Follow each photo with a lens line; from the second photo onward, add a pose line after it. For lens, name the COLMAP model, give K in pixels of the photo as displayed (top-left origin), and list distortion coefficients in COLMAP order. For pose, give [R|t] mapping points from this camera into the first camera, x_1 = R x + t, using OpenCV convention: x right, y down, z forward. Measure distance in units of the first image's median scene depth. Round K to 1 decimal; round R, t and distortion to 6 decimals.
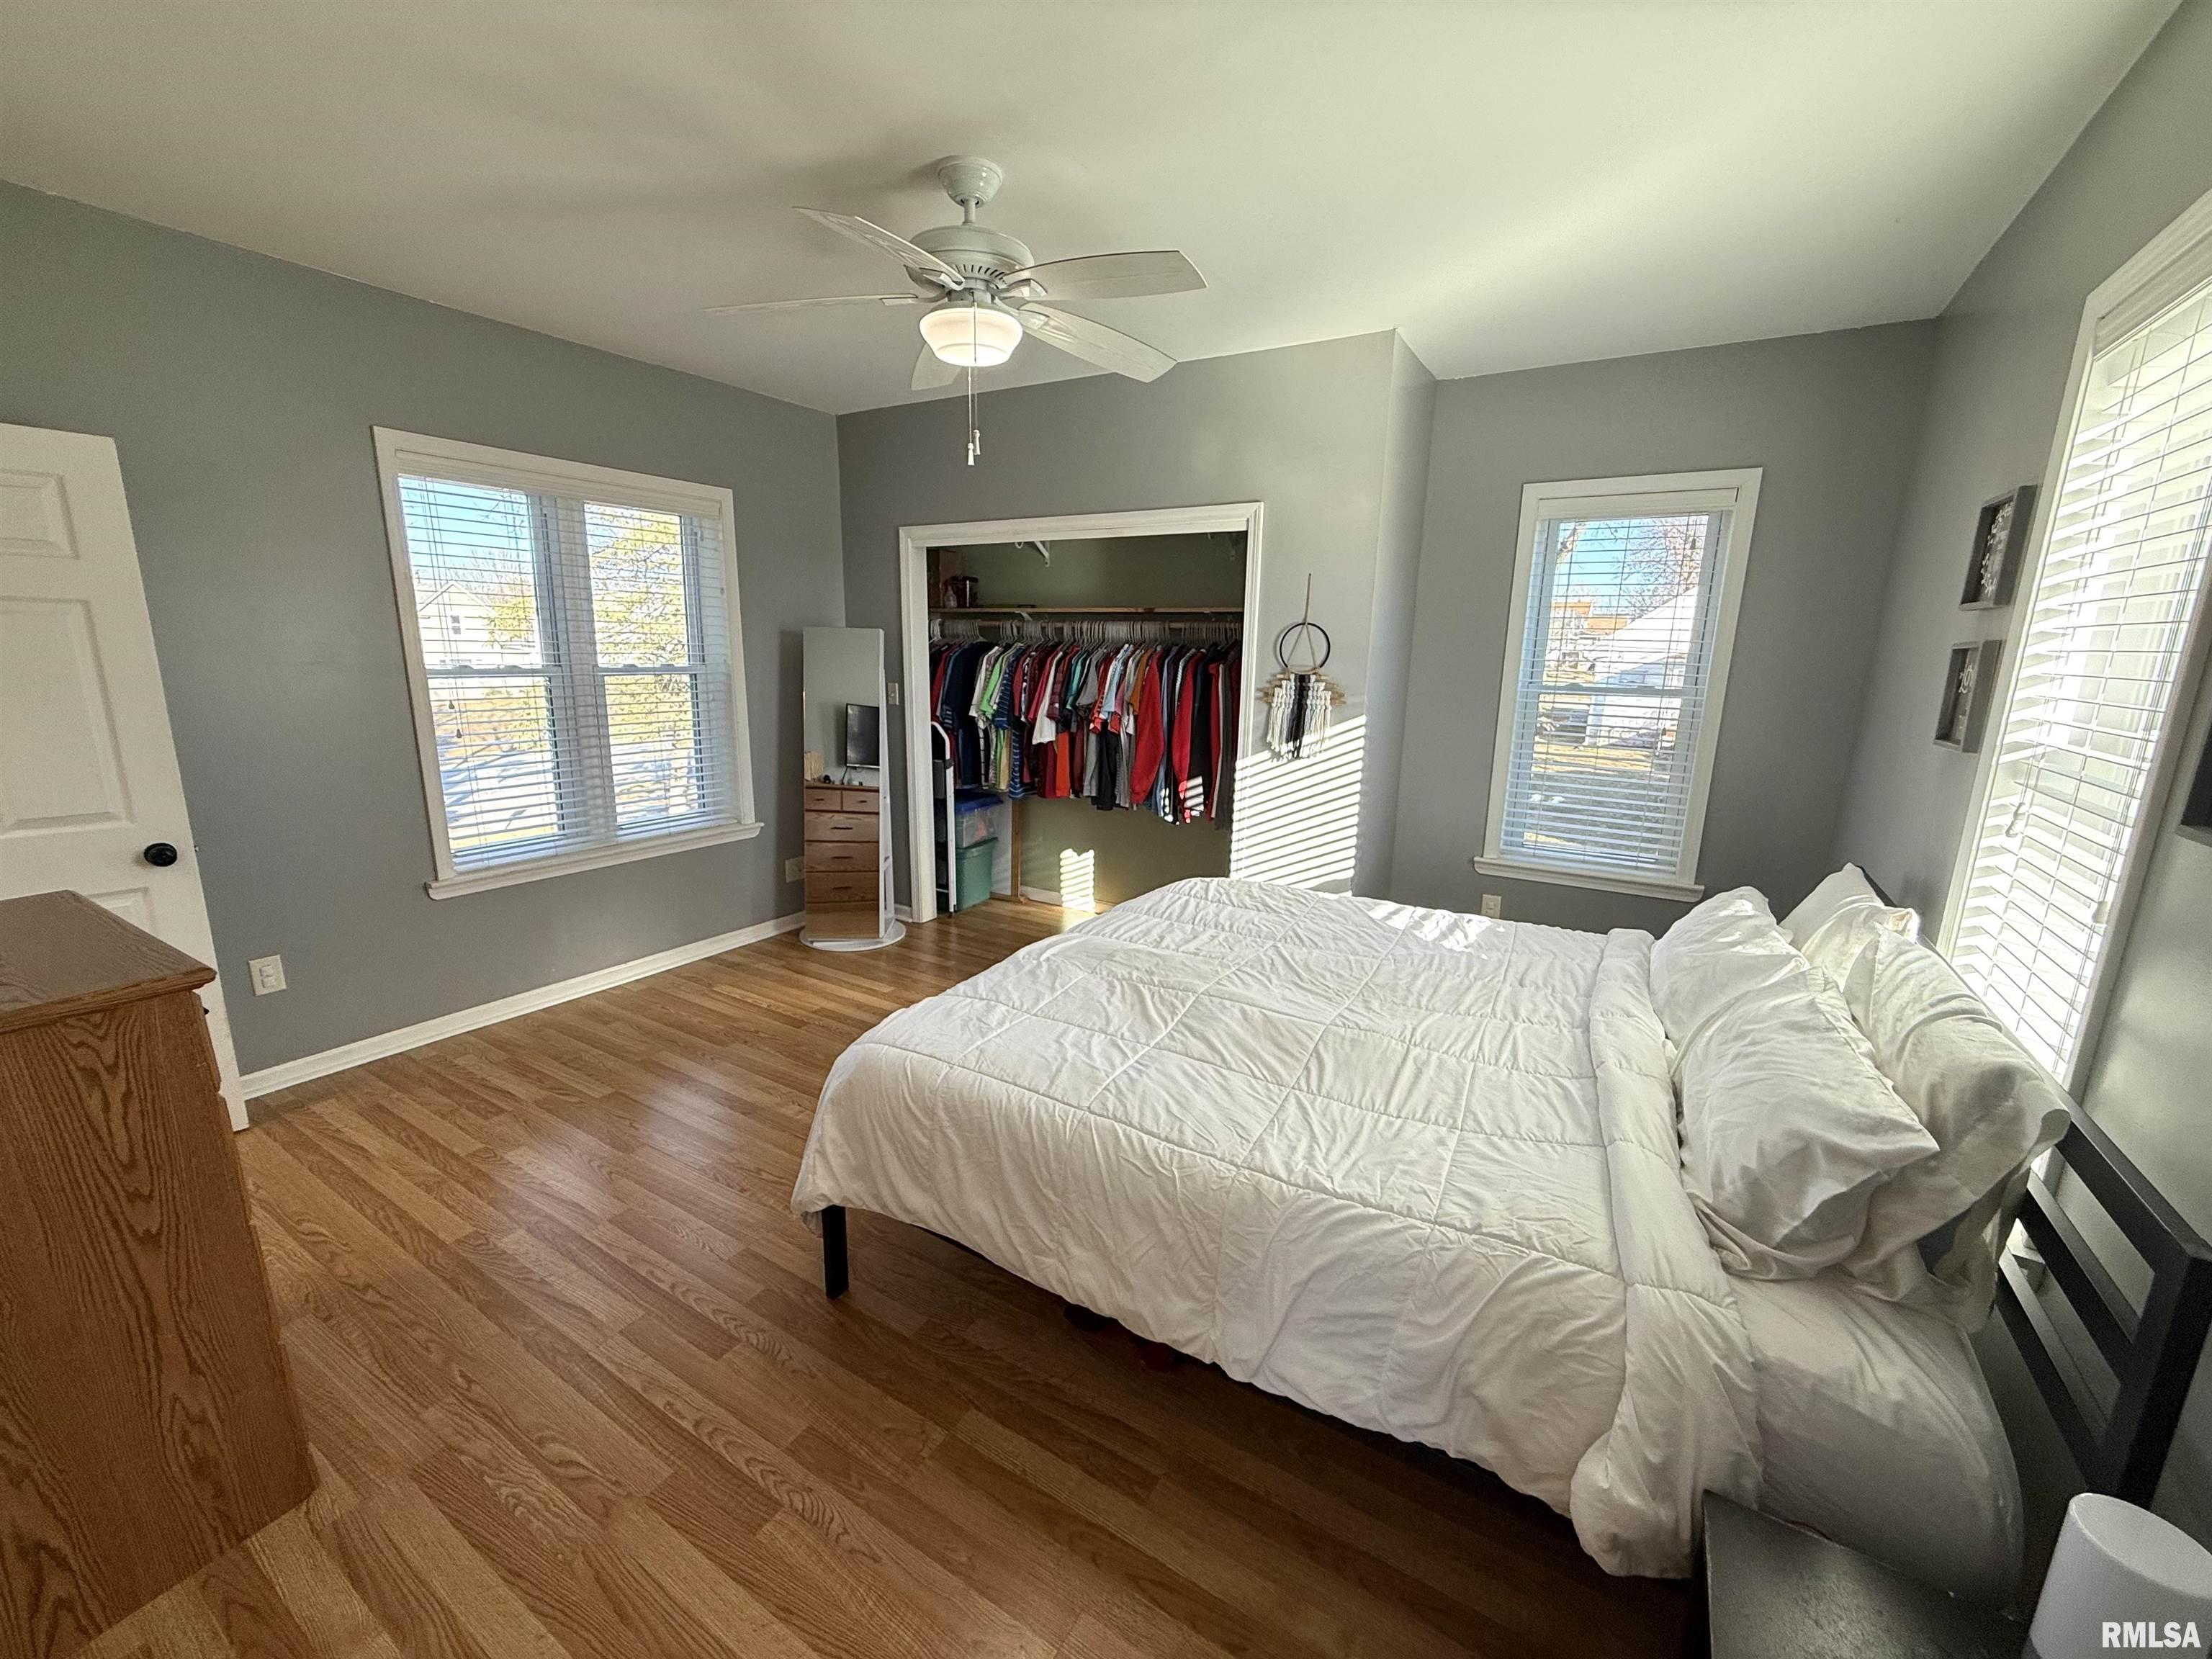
lens RADIAL K [[876.6, 0, 1099.5], [0, 876.6, 827.9], [0, 0, 1]] dist [0.001333, -0.000473]
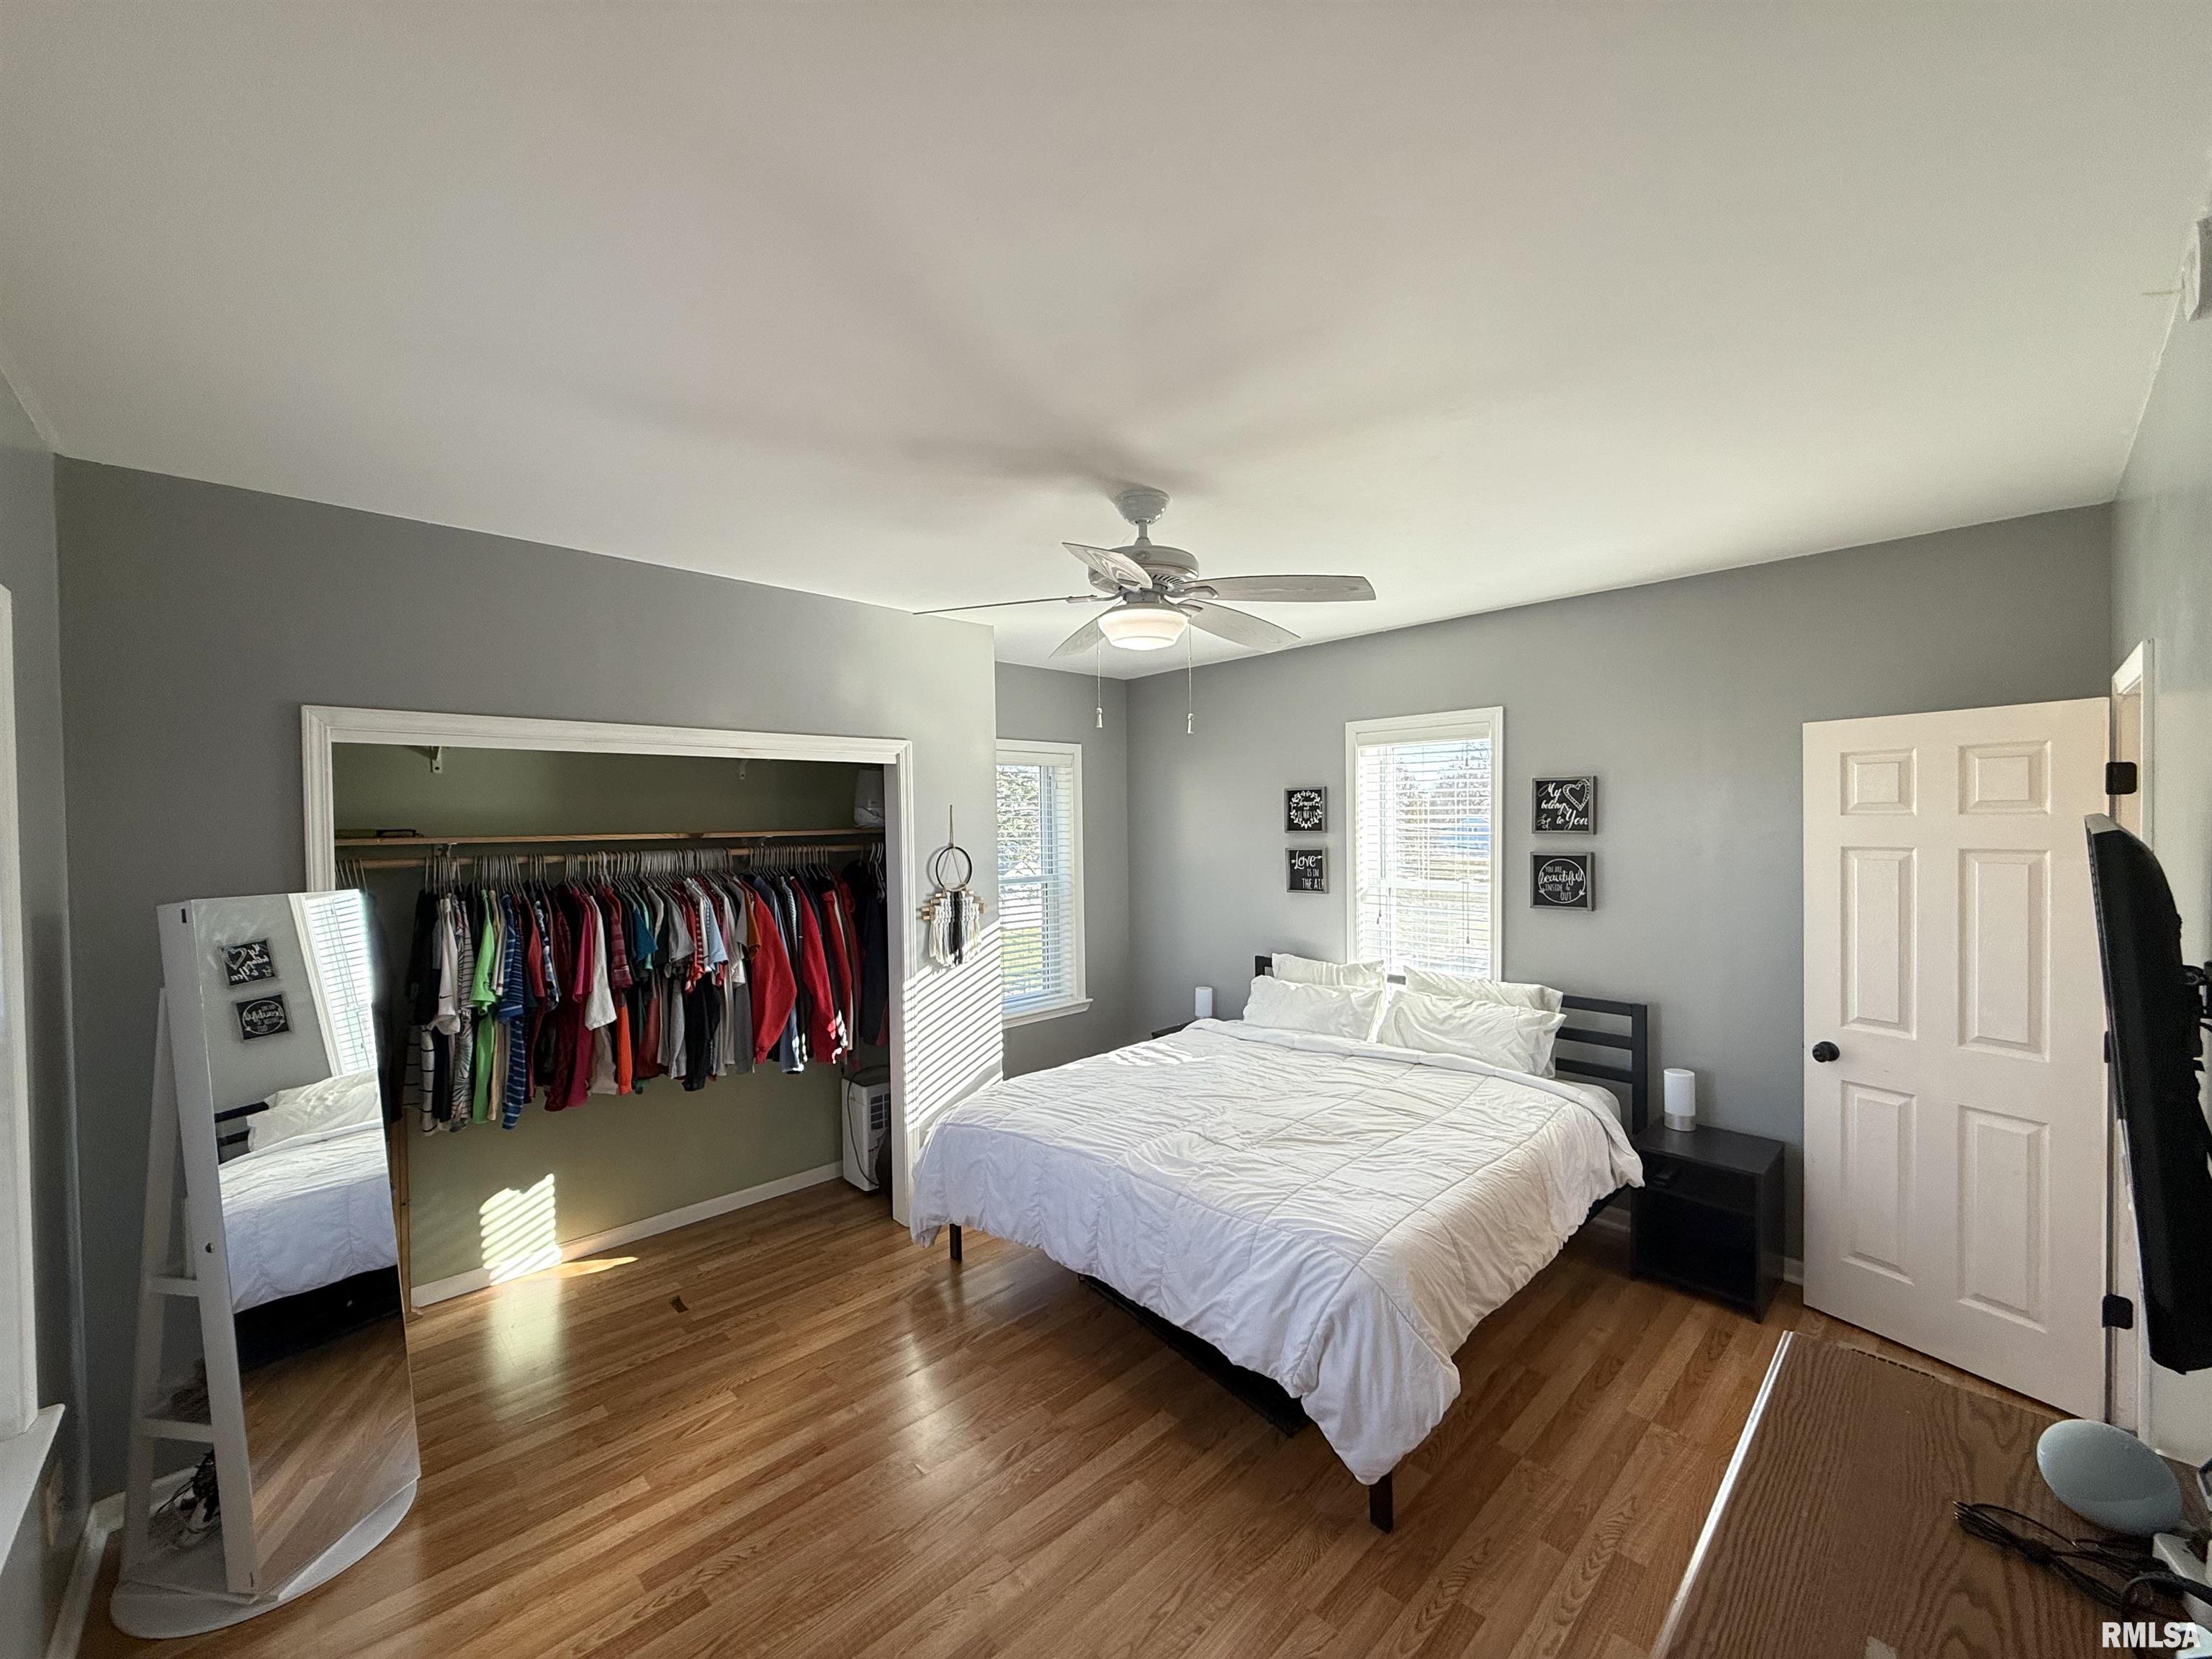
lens RADIAL K [[876.6, 0, 1101.8], [0, 876.6, 835.5], [0, 0, 1]] dist [0.001333, -0.000473]
pose [[0.259029, -0.036734, 0.965171, -0.794889], [0.220759, 0.975077, -0.022136, -0.178093], [-0.940303, 0.218804, 0.260682, 0.515041]]
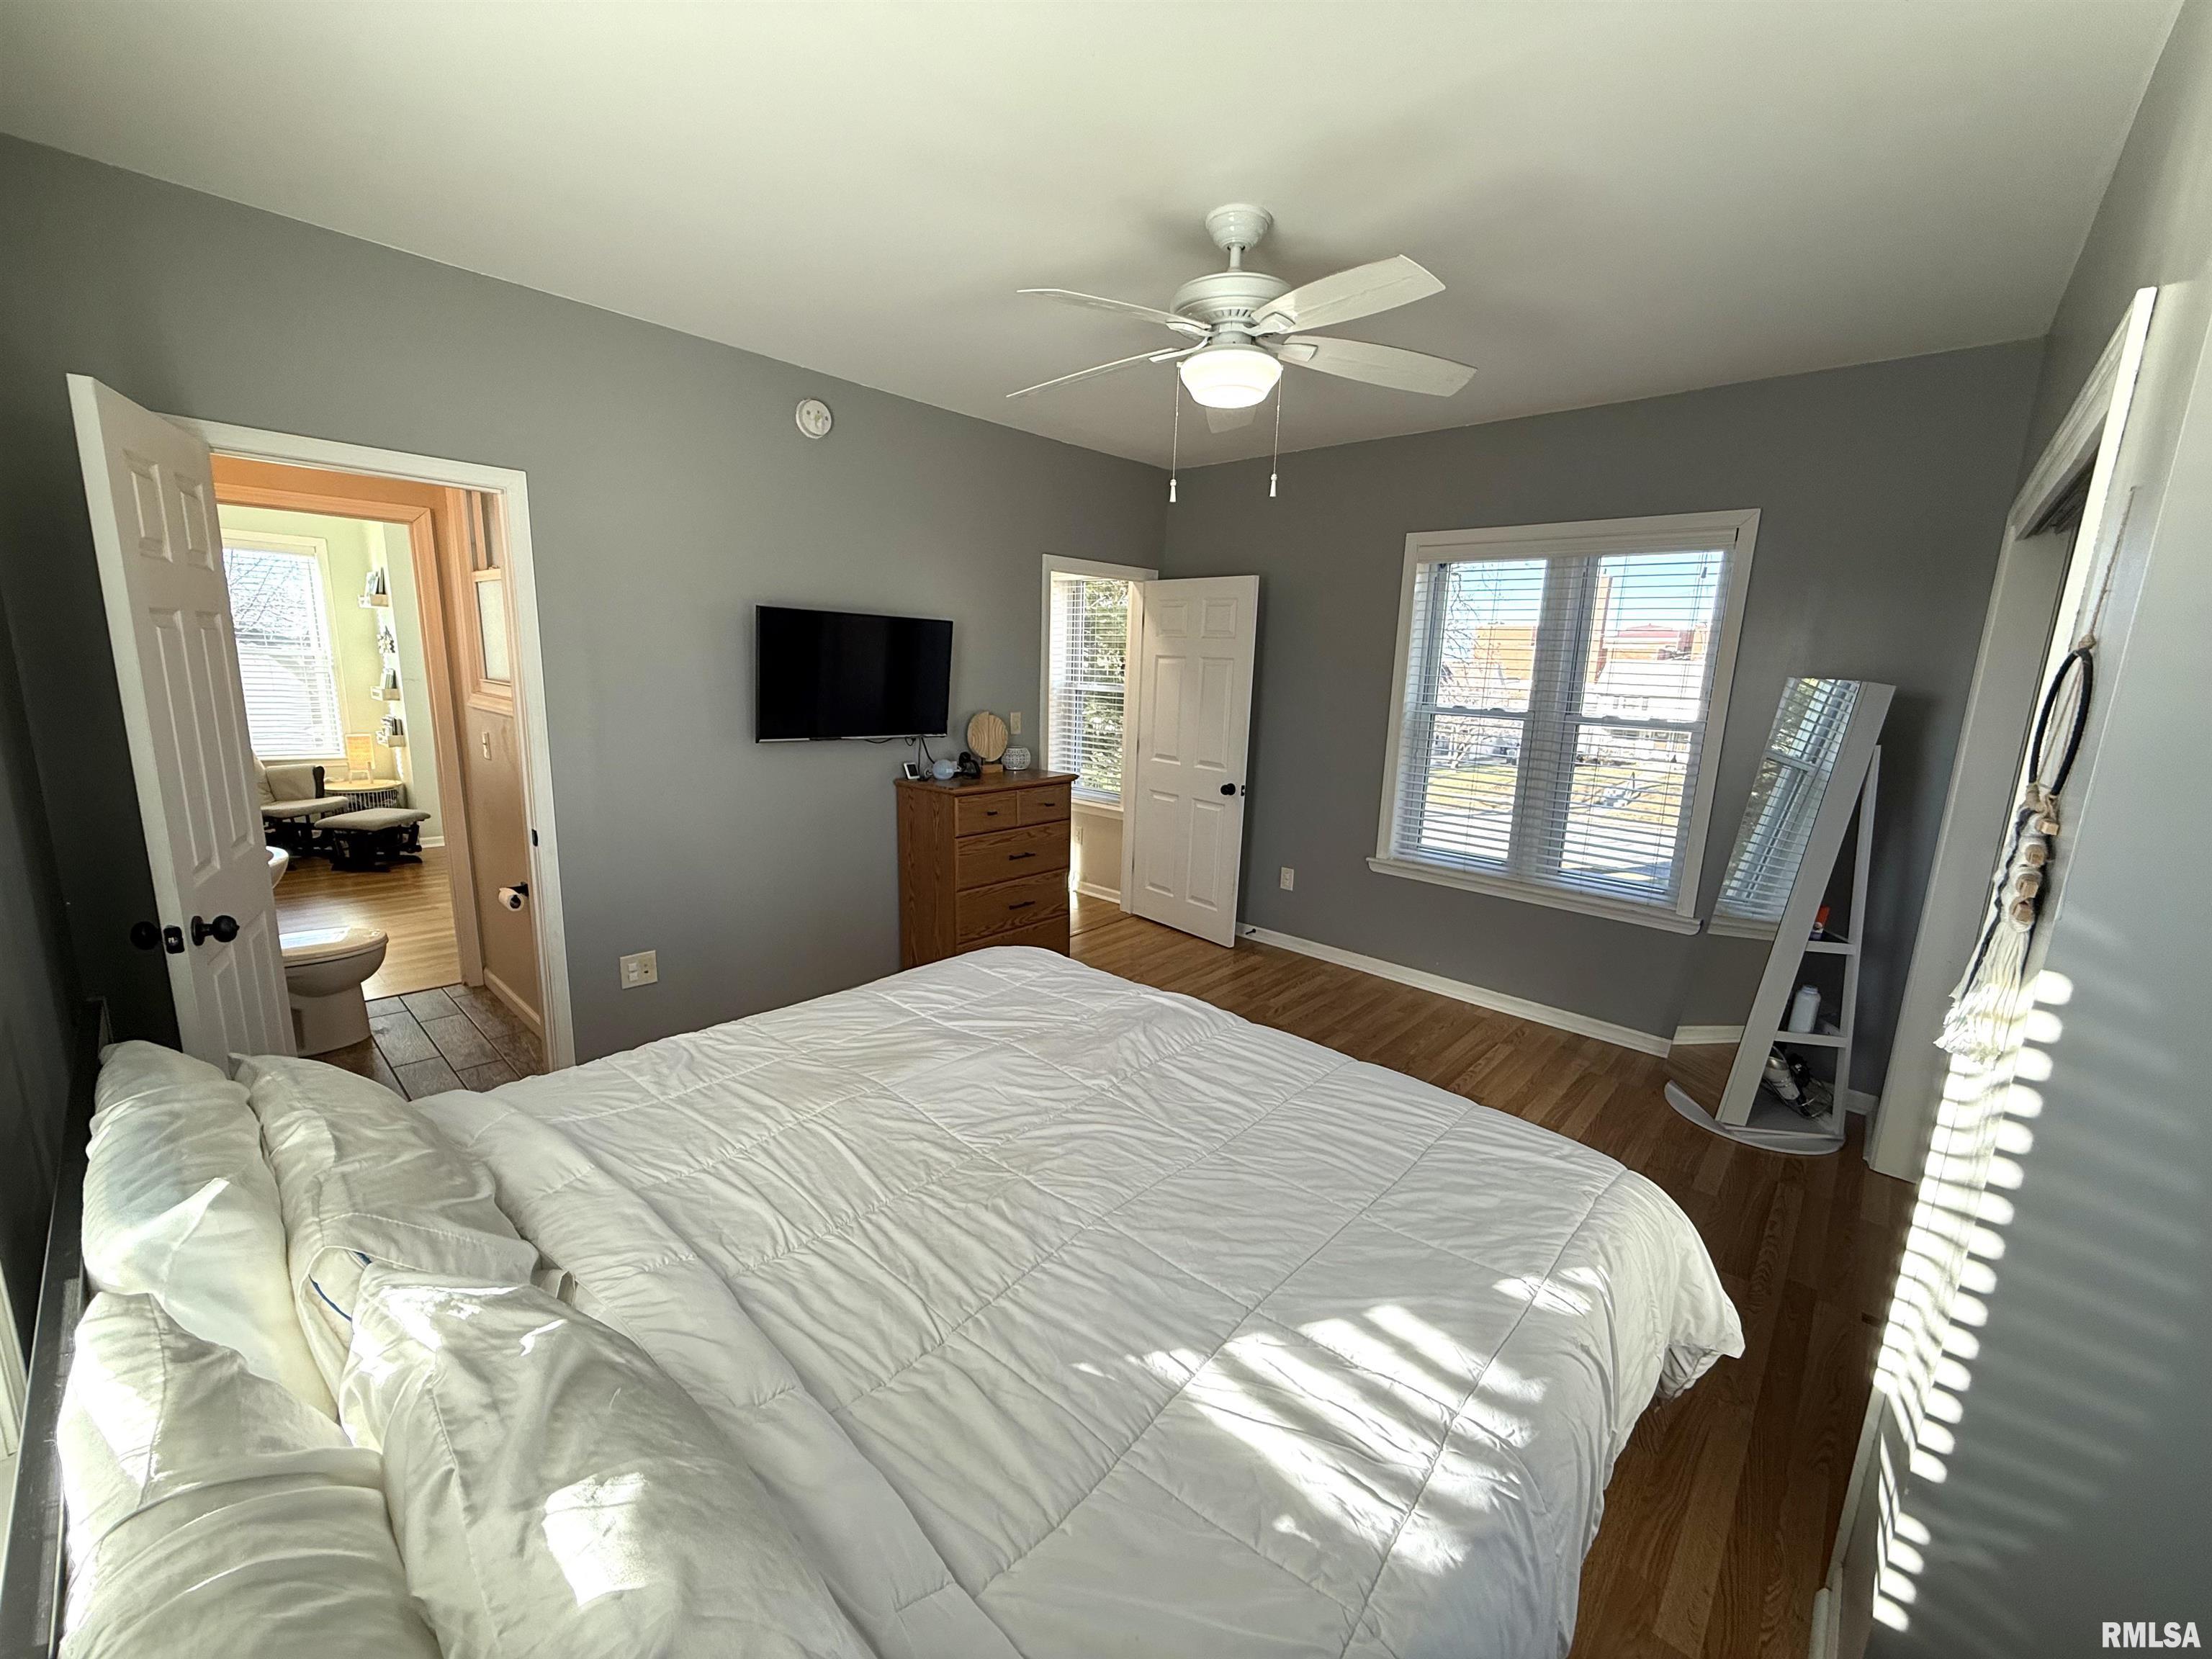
lens RADIAL K [[876.6, 0, 1101.7], [0, 876.6, 823.3], [0, 0, 1]] dist [0.001333, -0.000473]
pose [[-0.190509, 0.154324, -0.969479, 0.602076], [-0.235960, 0.951416, 0.197817, -0.150431], [0.952906, 0.266444, -0.144839, 0.725640]]
